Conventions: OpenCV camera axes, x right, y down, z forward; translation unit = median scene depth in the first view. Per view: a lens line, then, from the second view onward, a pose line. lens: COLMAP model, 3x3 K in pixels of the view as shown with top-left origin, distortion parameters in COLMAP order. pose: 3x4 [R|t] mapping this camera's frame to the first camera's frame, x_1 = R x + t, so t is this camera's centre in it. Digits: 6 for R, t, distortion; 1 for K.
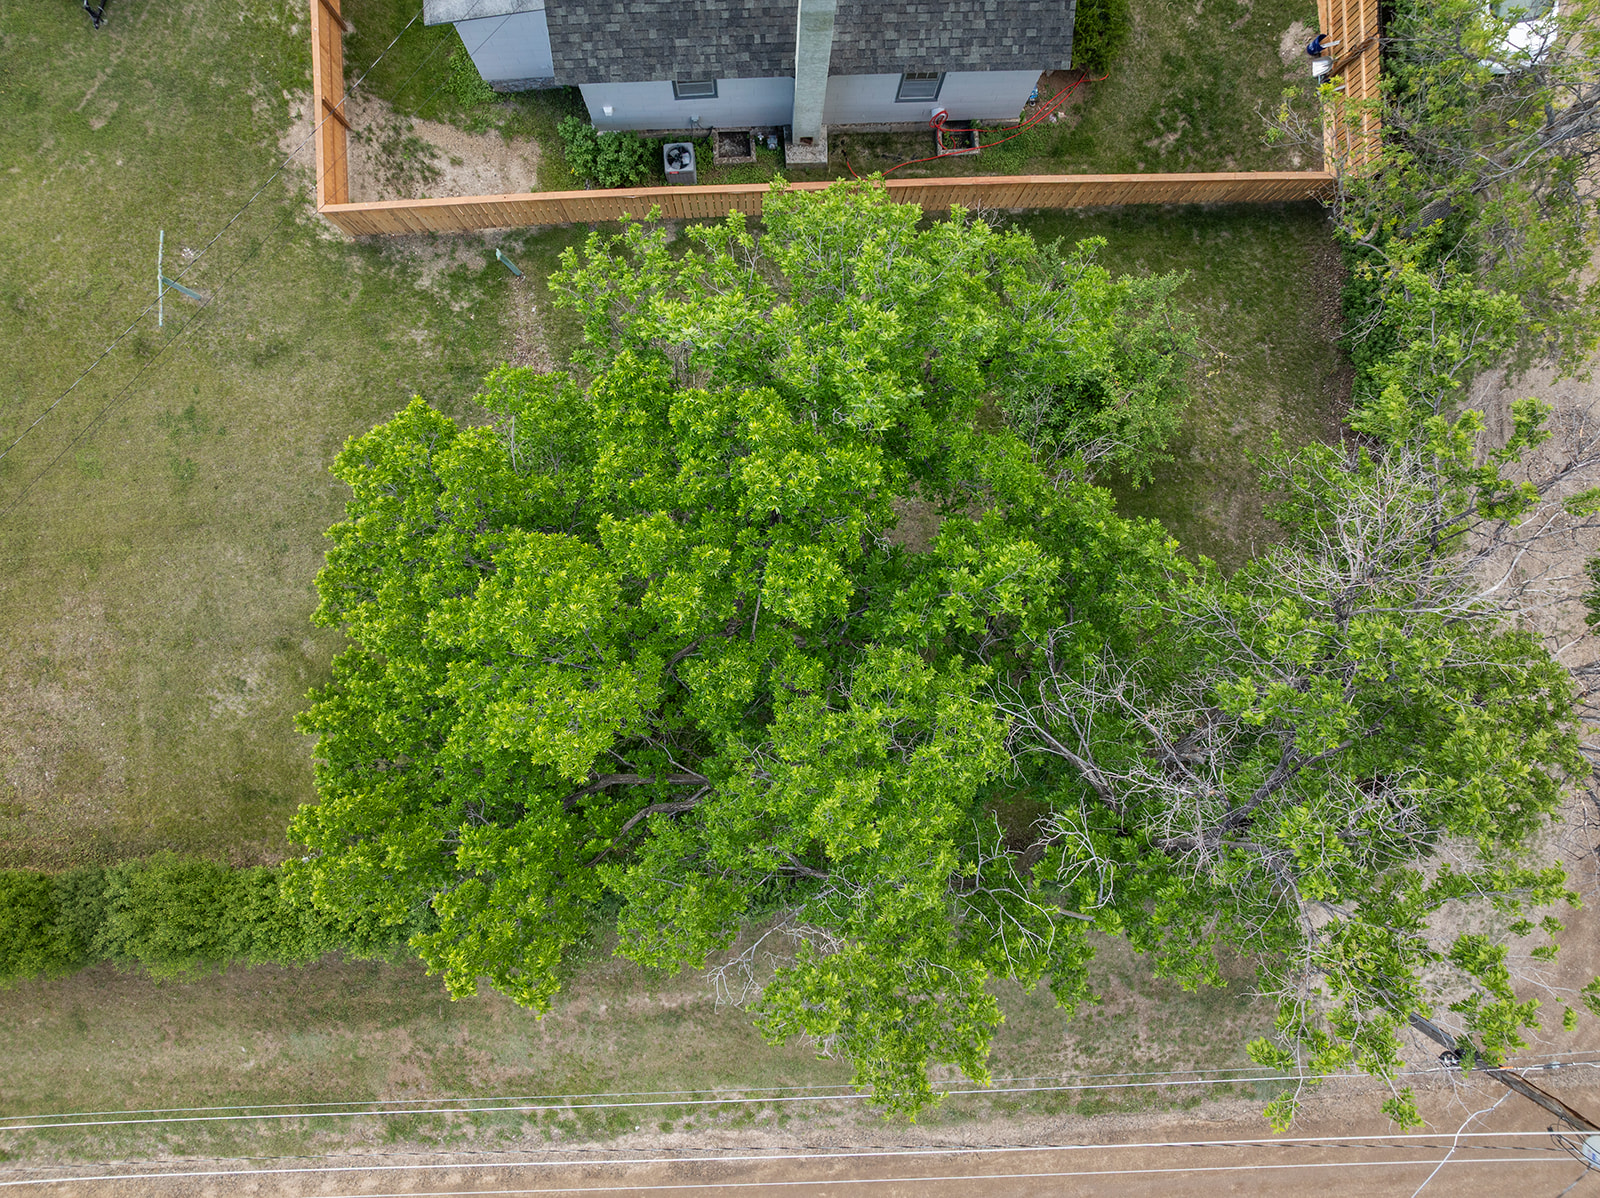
lens RADIAL K [[1132.4, 0, 803.1], [0, 1132.4, 591.1], [0, 0, 1]] dist [-0.037273, 0.002542]
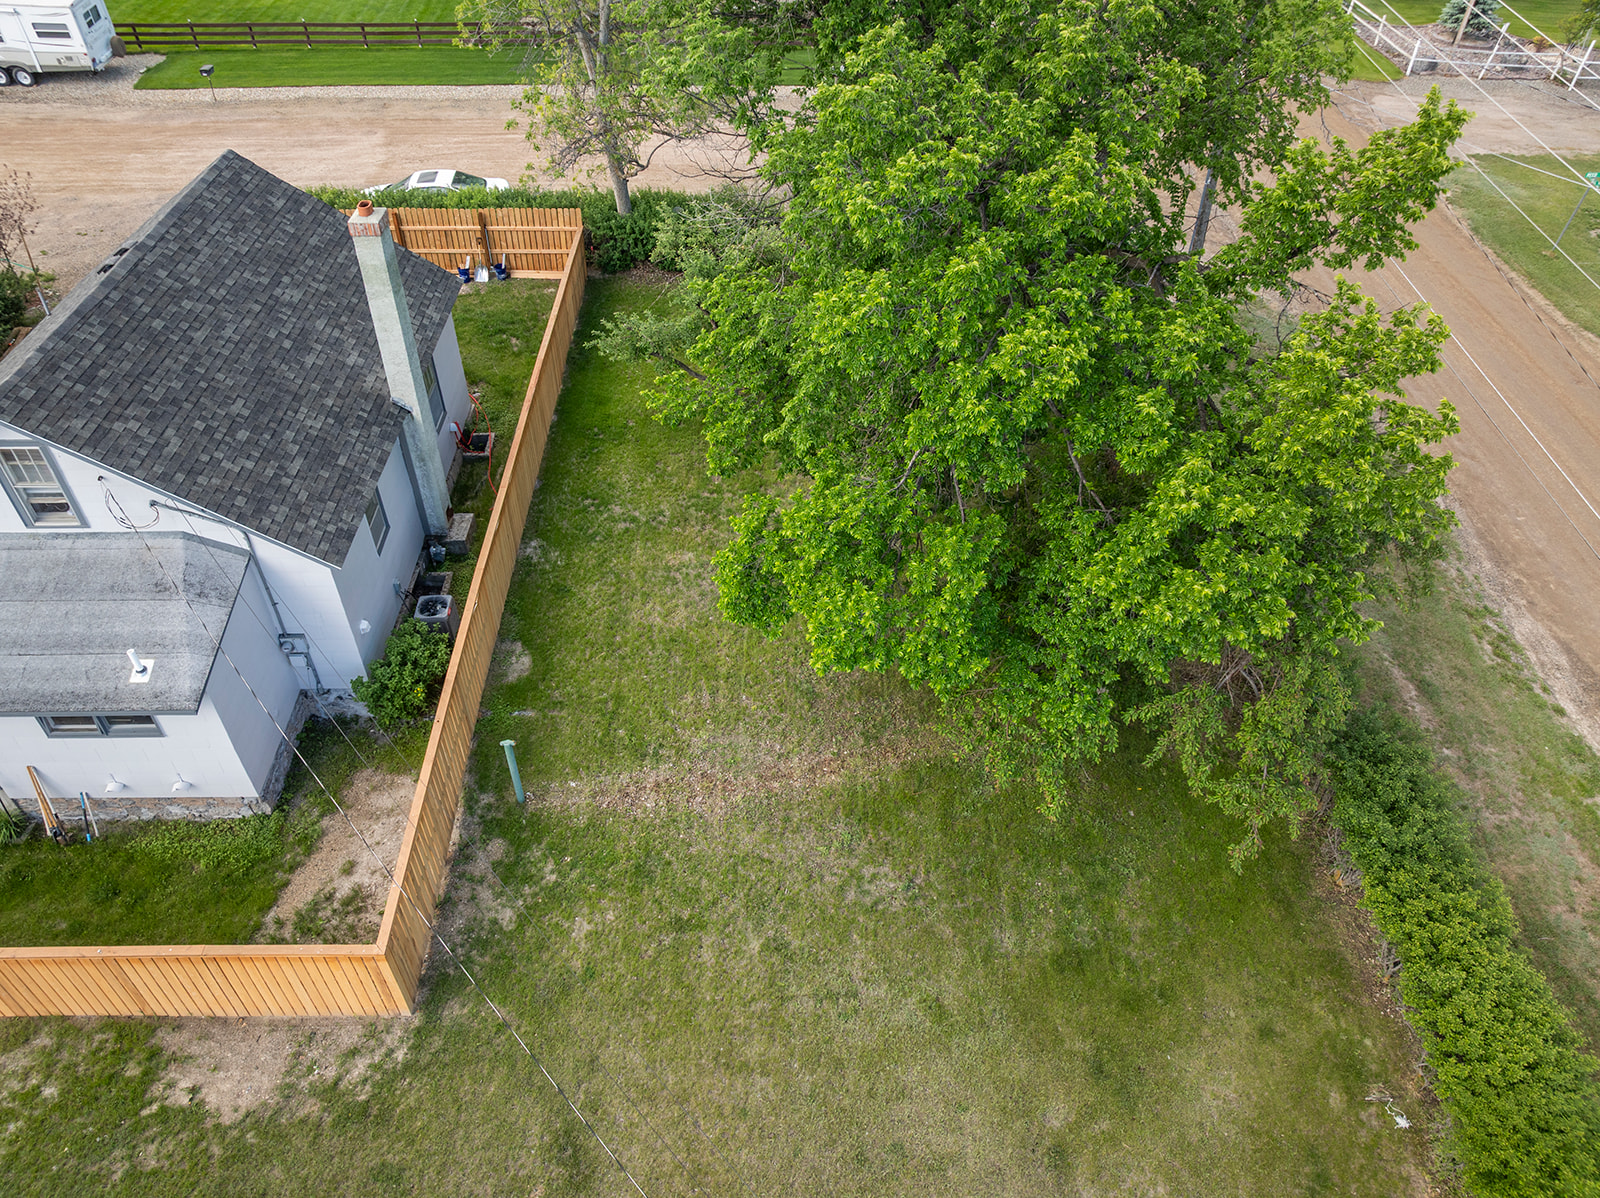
lens RADIAL K [[1132.4, 0, 803.1], [0, 1132.4, 591.1], [0, 0, 1]] dist [-0.037273, 0.002542]
pose [[0.016041, -0.684259, 0.729063, -0.700798], [0.999809, 0.019141, -0.004033, -0.093040], [-0.011195, 0.728988, 0.684435, 0.376491]]
